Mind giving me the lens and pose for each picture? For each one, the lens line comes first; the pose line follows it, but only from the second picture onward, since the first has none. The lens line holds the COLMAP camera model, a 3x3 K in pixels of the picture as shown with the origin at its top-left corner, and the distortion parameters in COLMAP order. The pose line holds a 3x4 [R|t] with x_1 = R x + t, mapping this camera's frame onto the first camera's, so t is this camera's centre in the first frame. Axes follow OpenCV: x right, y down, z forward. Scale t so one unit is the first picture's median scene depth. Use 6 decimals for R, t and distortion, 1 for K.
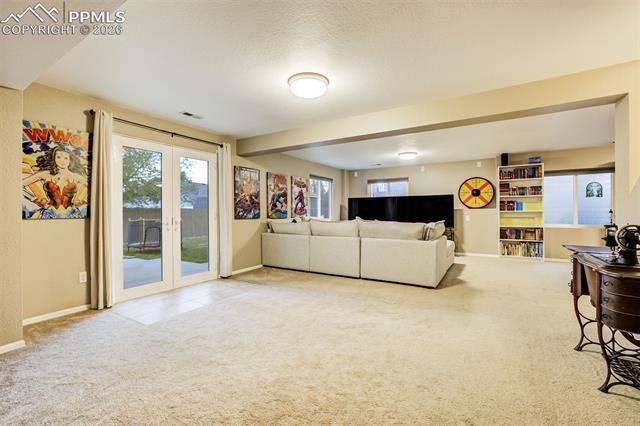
lens RADIAL K [[277.7, 0, 315.8], [0, 277.7, 212.5], [0, 0, 1]] dist [-0.018133, 0.002310]
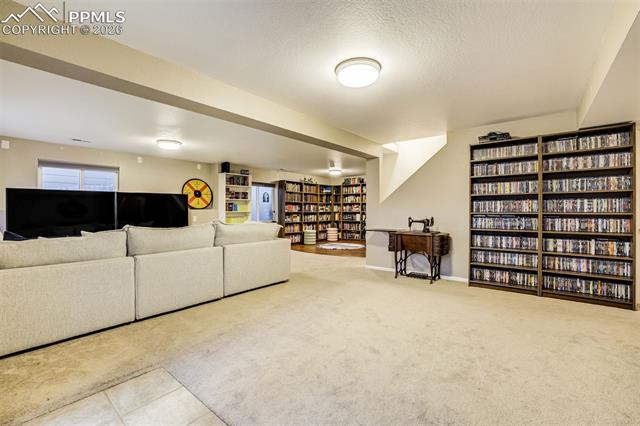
lens RADIAL K [[277.7, 0, 323.0], [0, 277.7, 211.5], [0, 0, 1]] dist [-0.018133, 0.002310]
pose [[0.129856, -0.001148, 0.991532, -0.486905], [0.009731, 0.999953, -0.000117, -0.002390], [-0.991485, 0.009664, 0.129861, 0.521491]]
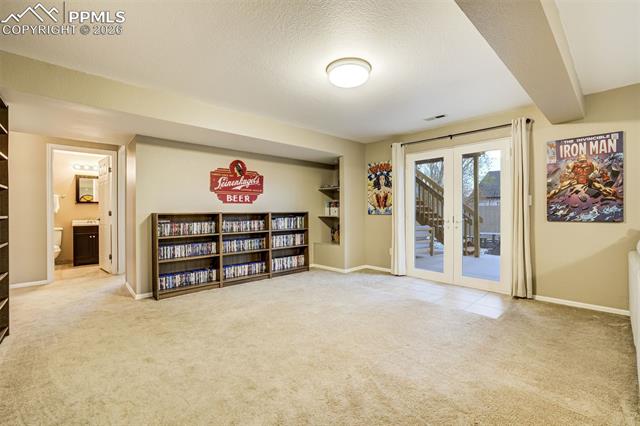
lens RADIAL K [[277.7, 0, 324.7], [0, 277.7, 211.7], [0, 0, 1]] dist [-0.018133, 0.002310]
pose [[-0.259715, 0.002307, -0.965683, 0.470839], [-0.000187, 0.999997, 0.002439, -0.000053], [0.965685, 0.000815, -0.259713, 0.611591]]
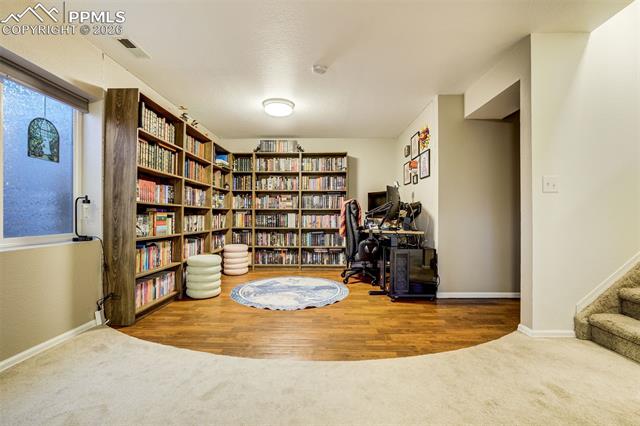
lens RADIAL K [[277.7, 0, 310.5], [0, 277.7, 212.1], [0, 0, 1]] dist [-0.018133, 0.002310]
pose [[-0.482443, 0.014157, 0.875813, 0.558626], [0.007887, 0.999899, -0.011818, 0.023143], [-0.875892, 0.001206, -0.482506, 0.919823]]
